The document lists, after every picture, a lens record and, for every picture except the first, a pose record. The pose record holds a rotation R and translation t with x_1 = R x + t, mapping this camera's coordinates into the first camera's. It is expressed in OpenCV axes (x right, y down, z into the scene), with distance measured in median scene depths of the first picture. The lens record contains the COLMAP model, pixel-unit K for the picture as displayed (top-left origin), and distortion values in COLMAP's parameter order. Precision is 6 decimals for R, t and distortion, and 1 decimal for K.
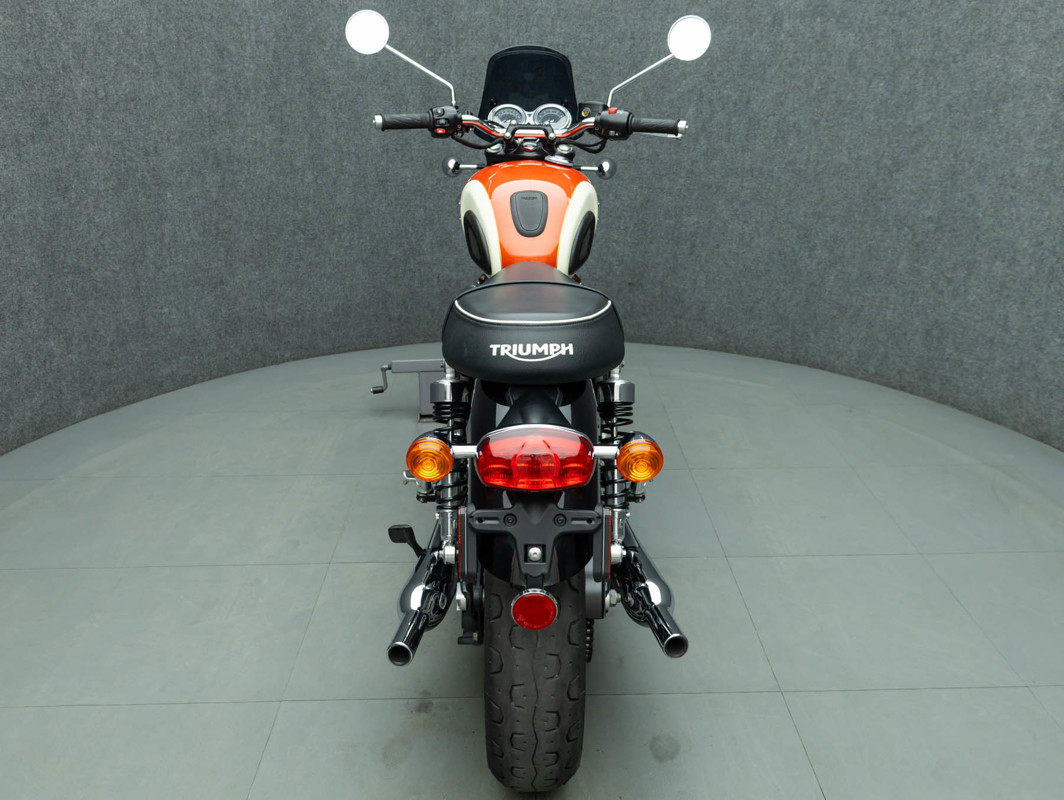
lens RADIAL K [[923.5, 0, 534.6], [0, 923.5, 417.9], [0, 0, 1]] dist [0.001327, -0.002719]
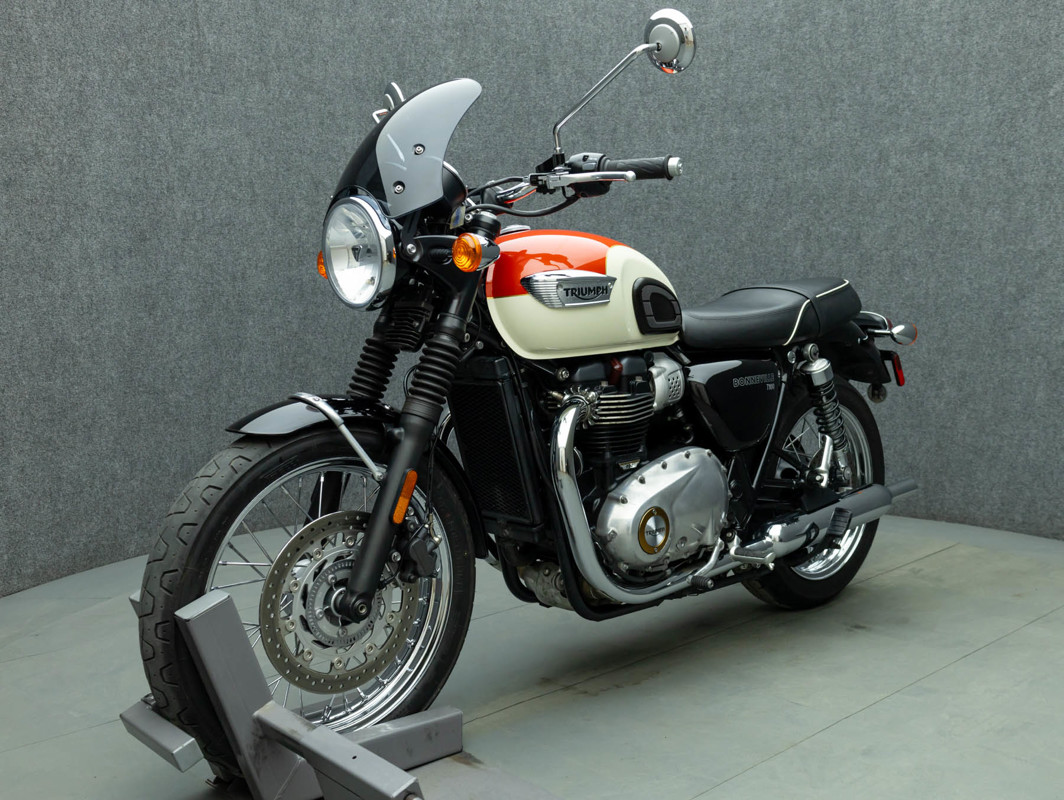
lens RADIAL K [[1172.0, 0, 555.0], [0, 1172.0, 413.9], [0, 0, 1]] dist [-0.021109, 0.000000]
pose [[0.999572, 0.002689, -0.029114, -0.047822], [-0.010939, 0.957837, -0.287103, 0.189058], [0.027114, 0.287299, 0.957457, -0.114776]]
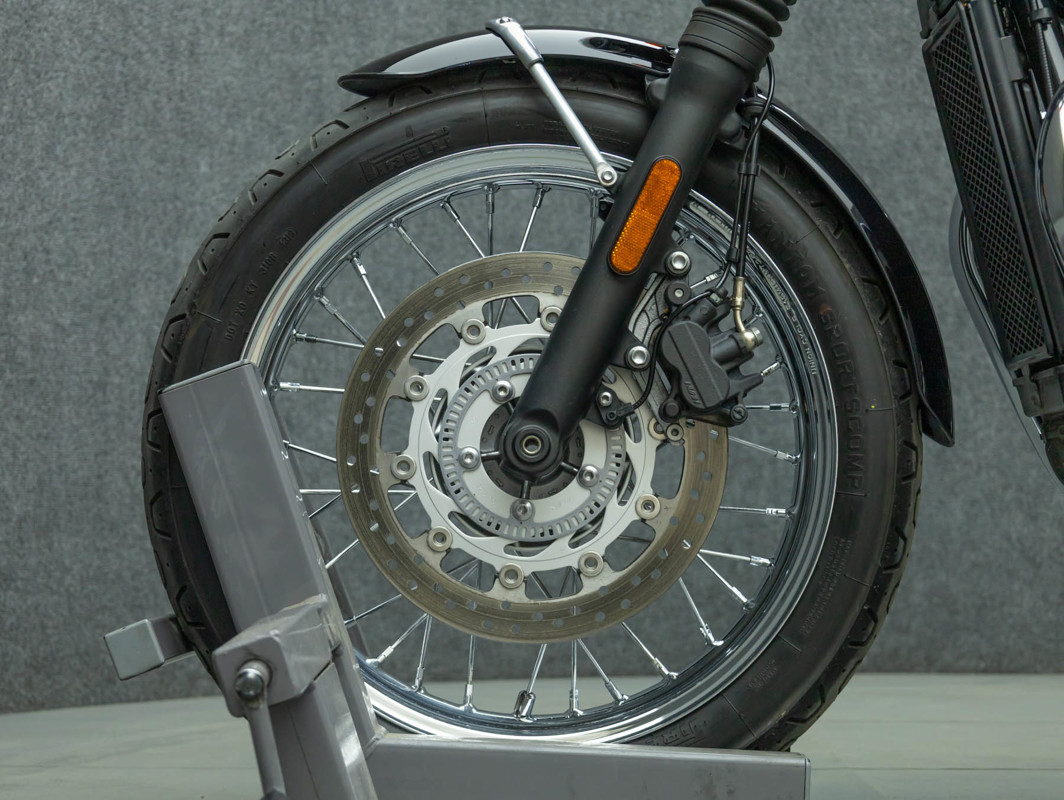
lens RADIAL K [[2499.5, 0, 446.6], [0, 2499.5, 484.7], [0, 0, 1]] dist [0.019303, 0.000000]
pose [[0.999807, 0.007772, -0.018037, -0.274428], [-0.014583, 0.908928, -0.416699, 0.305891], [0.013156, 0.416881, 0.908866, 0.115714]]
